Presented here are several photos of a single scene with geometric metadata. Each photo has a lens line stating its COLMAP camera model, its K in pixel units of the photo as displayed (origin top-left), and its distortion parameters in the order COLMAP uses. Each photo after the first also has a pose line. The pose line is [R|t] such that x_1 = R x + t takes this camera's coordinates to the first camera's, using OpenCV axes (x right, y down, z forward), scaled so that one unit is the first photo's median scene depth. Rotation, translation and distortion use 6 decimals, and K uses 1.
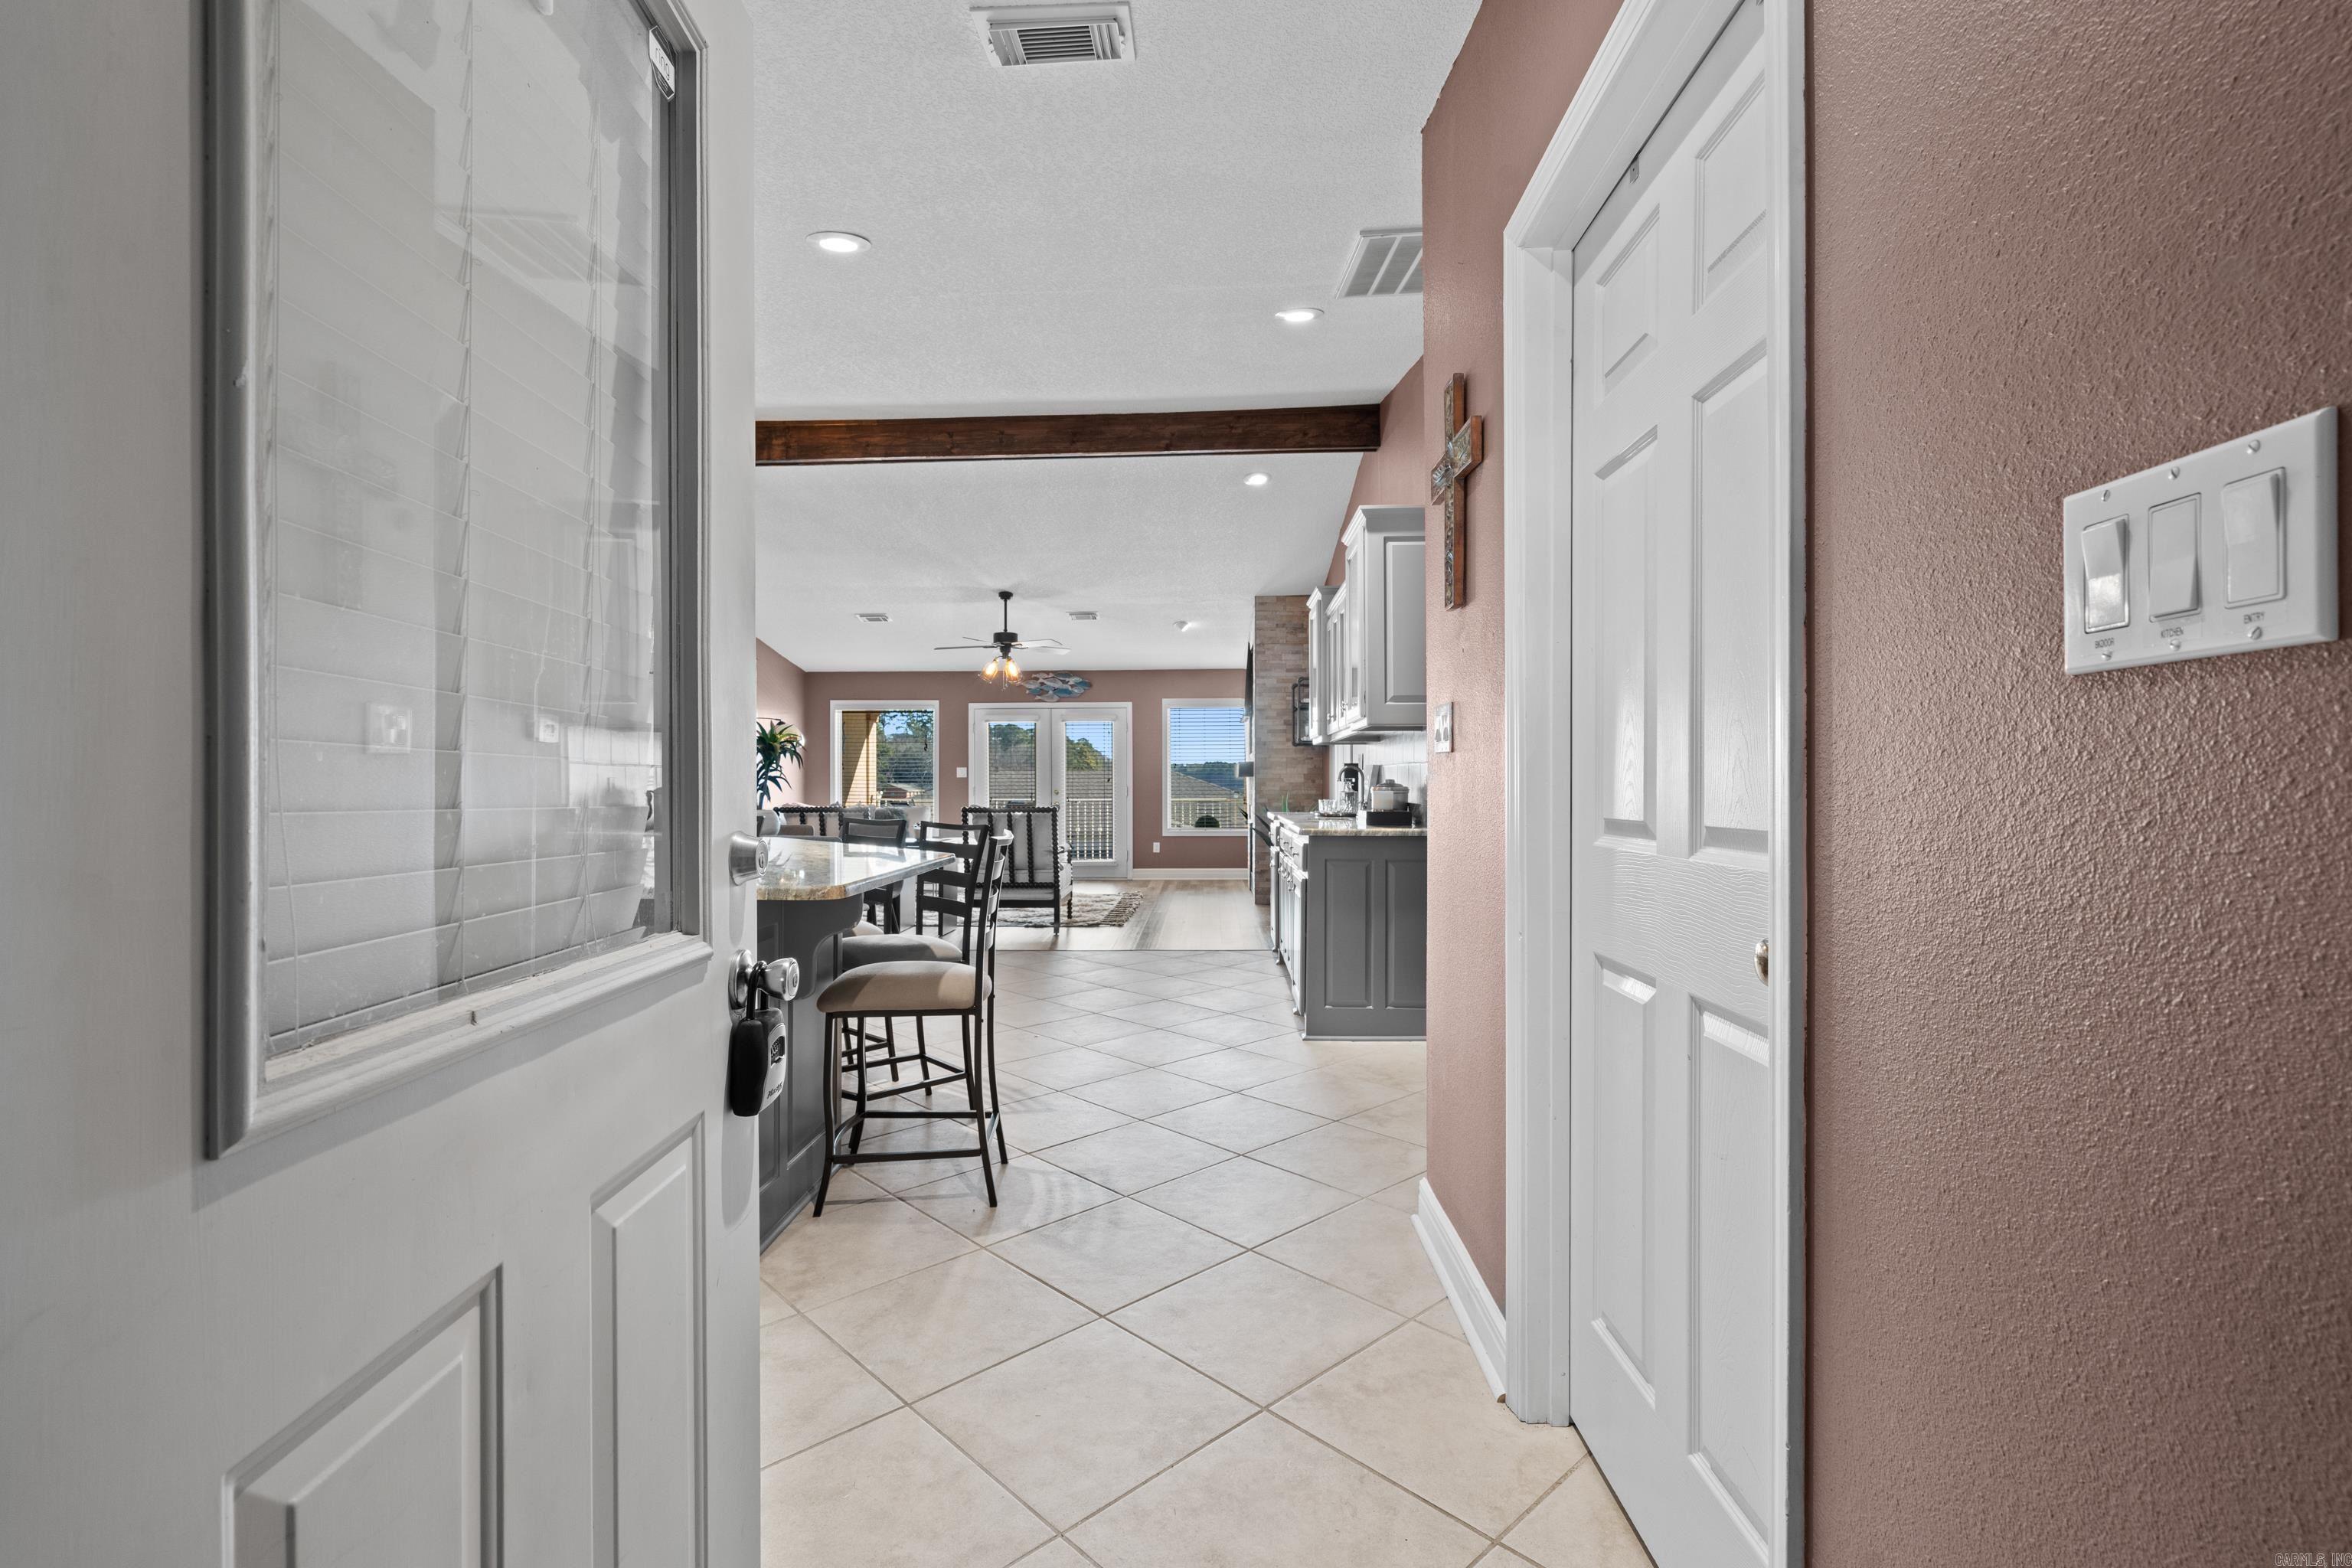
lens RADIAL K [[1065.4, 0, 1176.0], [0, 1065.4, 784.0], [0, 0, 1]] dist [-0.004210, -0.000089]
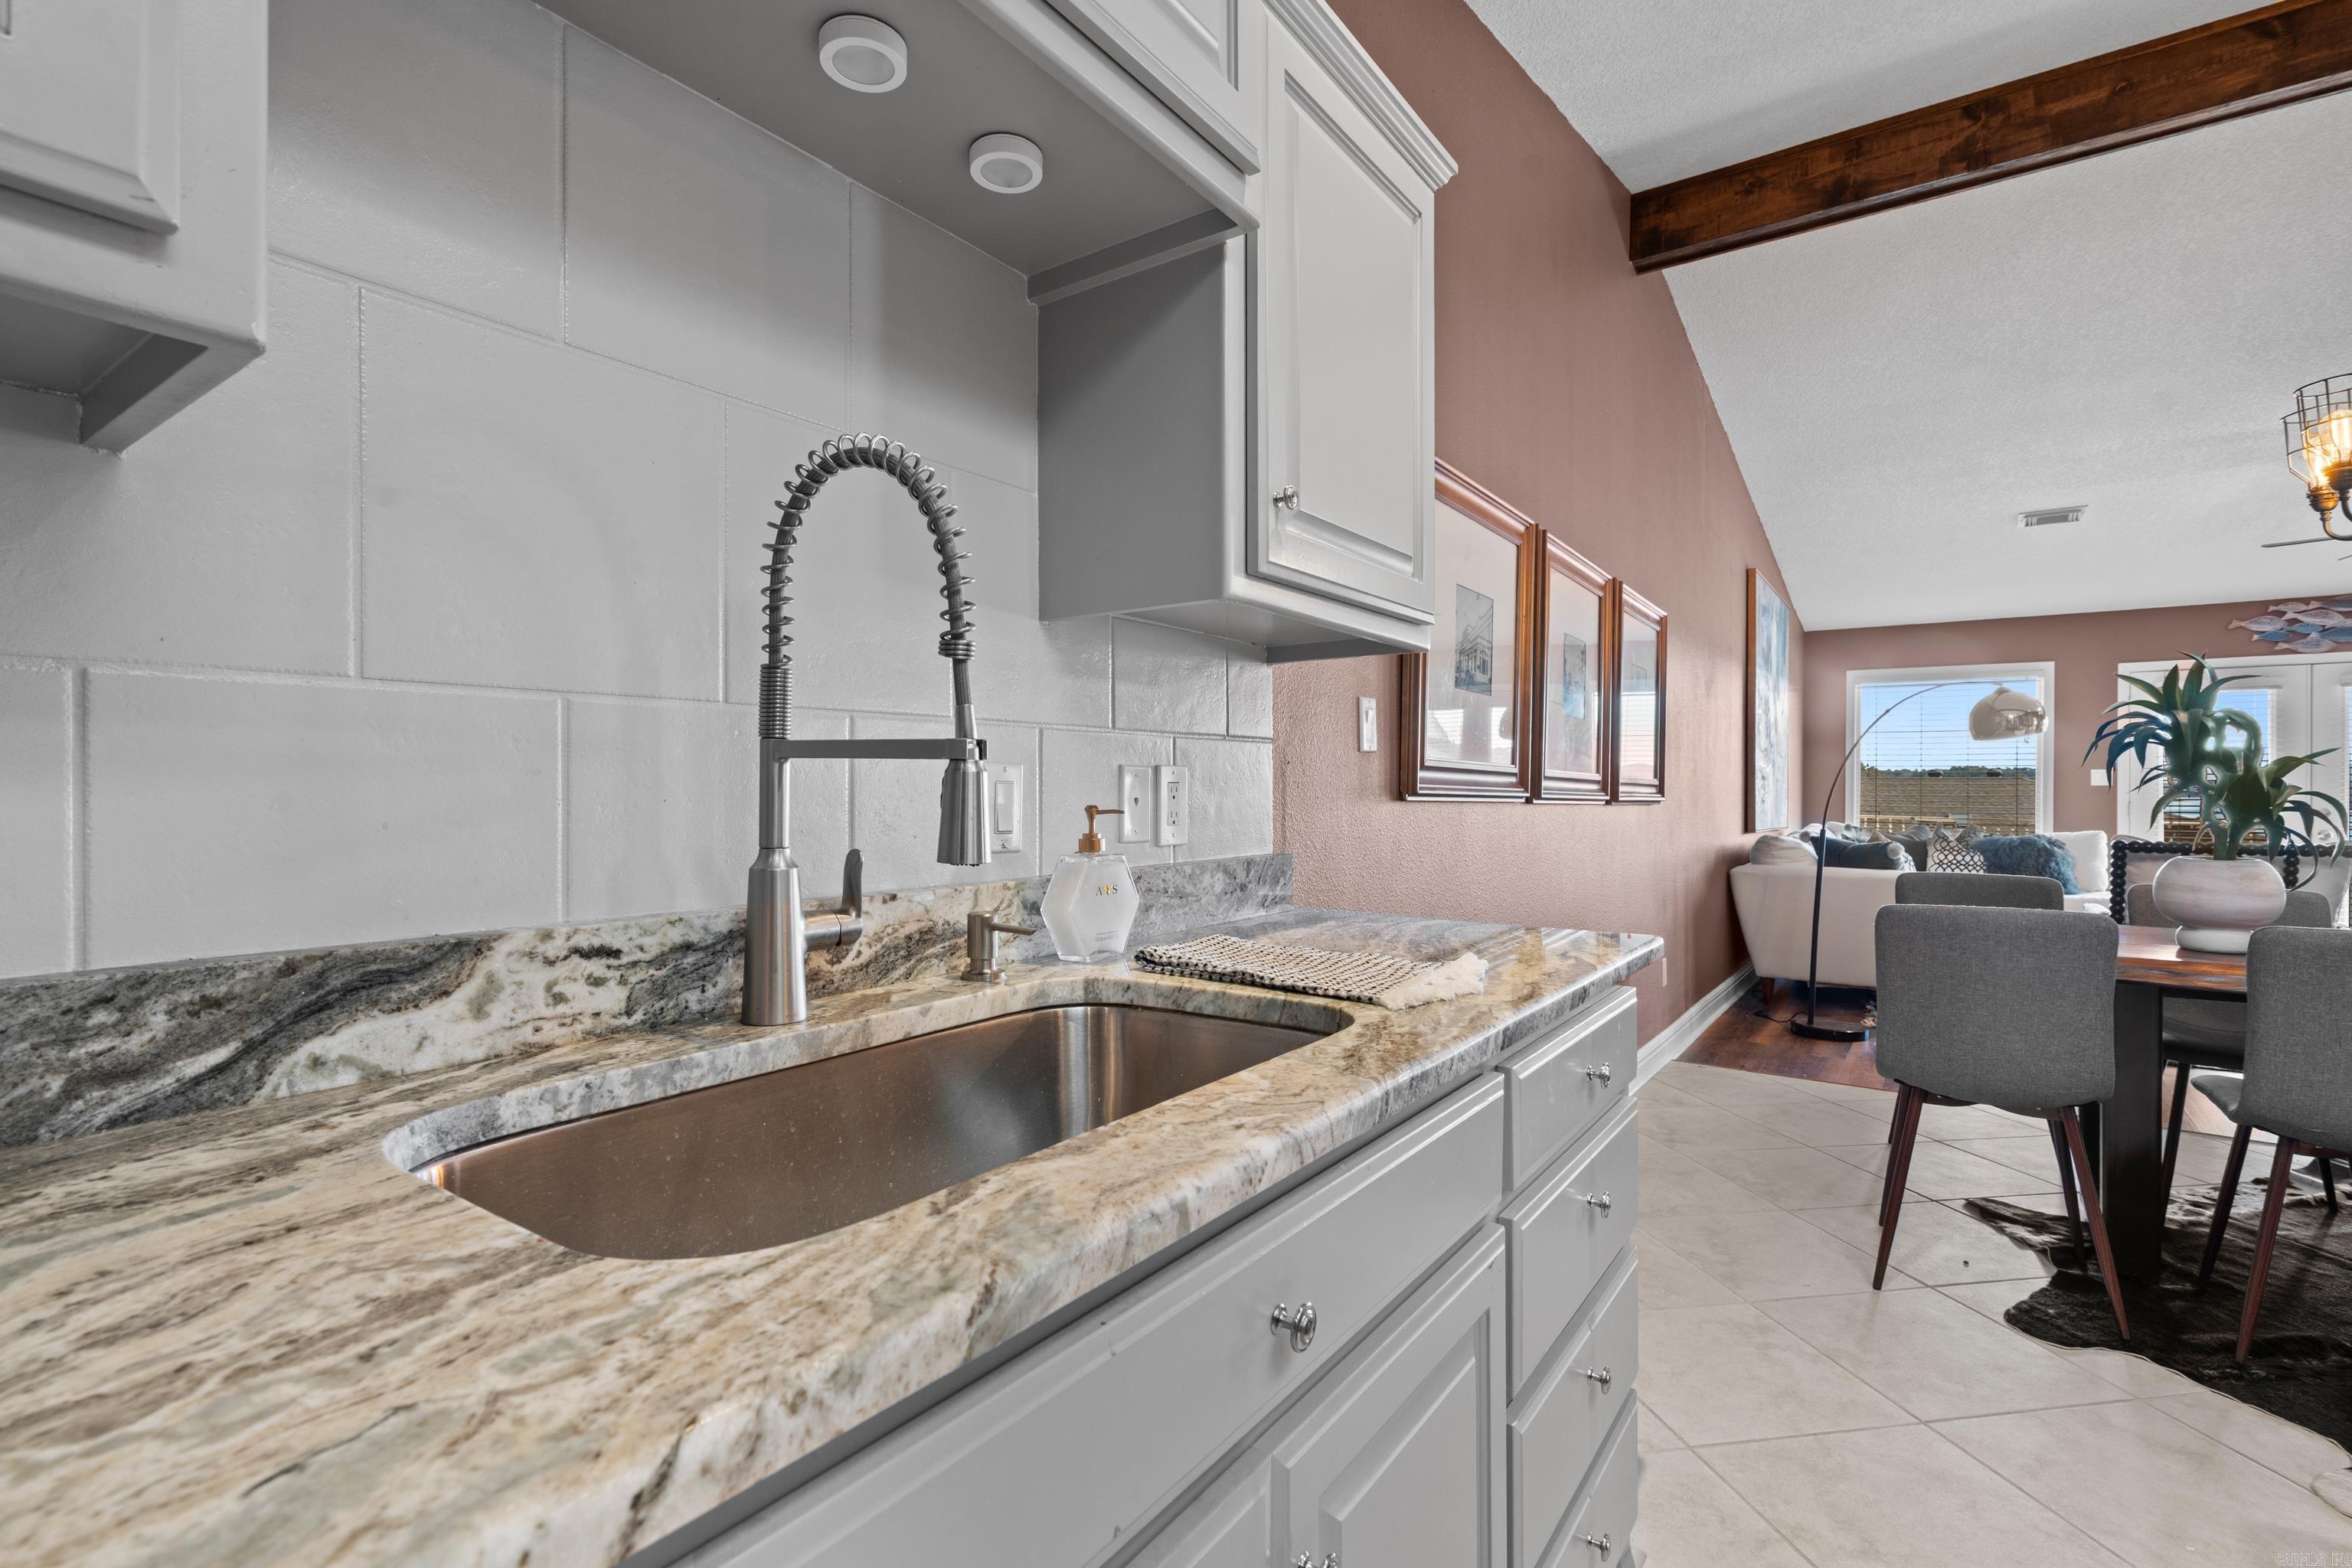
lens RADIAL K [[1084.2, 0, 1162.8], [0, 1084.2, 794.1], [0, 0, 1]] dist [-0.001308, -0.000170]
pose [[0.830114, 0.008459, -0.557530, -0.376948], [-0.007327, 0.999964, 0.004262, -0.000611], [0.557546, 0.000547, 0.830146, 0.233610]]
